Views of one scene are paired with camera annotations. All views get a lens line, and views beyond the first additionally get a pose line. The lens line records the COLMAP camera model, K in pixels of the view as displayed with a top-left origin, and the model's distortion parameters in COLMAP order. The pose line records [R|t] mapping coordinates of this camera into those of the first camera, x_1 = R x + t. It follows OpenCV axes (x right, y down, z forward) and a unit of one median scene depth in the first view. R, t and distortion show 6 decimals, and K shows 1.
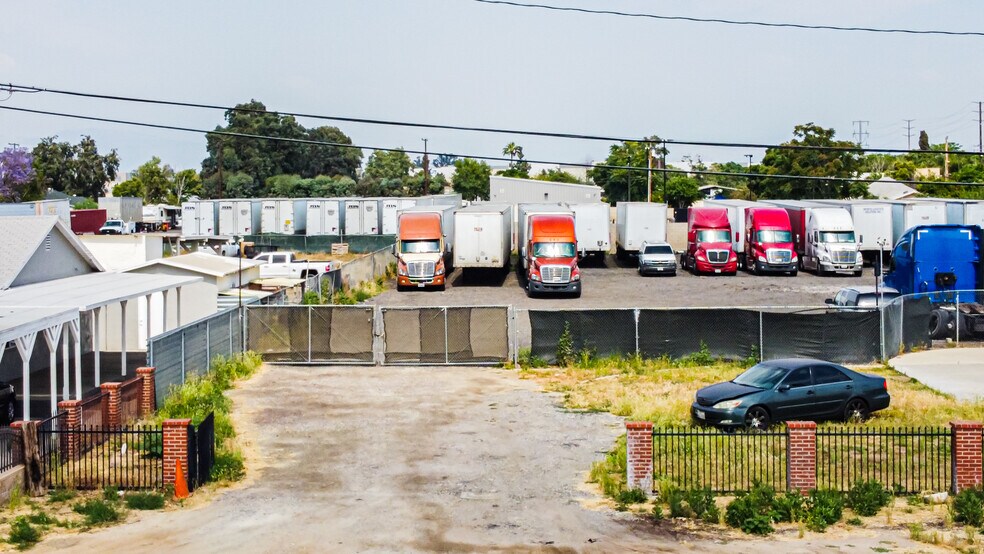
lens RADIAL K [[1536.5, 0, 492.0], [0, 1536.5, 277.0], [0, 0, 1]] dist [-0.023172, -0.030068]
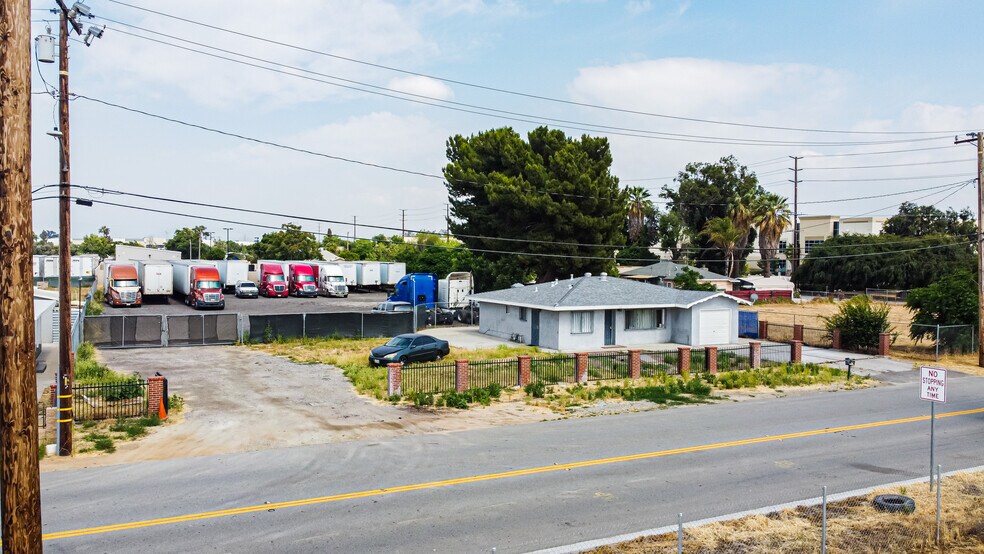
lens RADIAL K [[757.4, 0, 491.0], [0, 757.4, 304.1], [0, 0, 1]] dist [-0.009851, -0.003105]
pose [[0.851408, -0.013575, 0.524328, -0.139641], [0.010307, 0.999905, 0.009151, 0.001068], [-0.524402, -0.002387, 0.851467, 0.010139]]
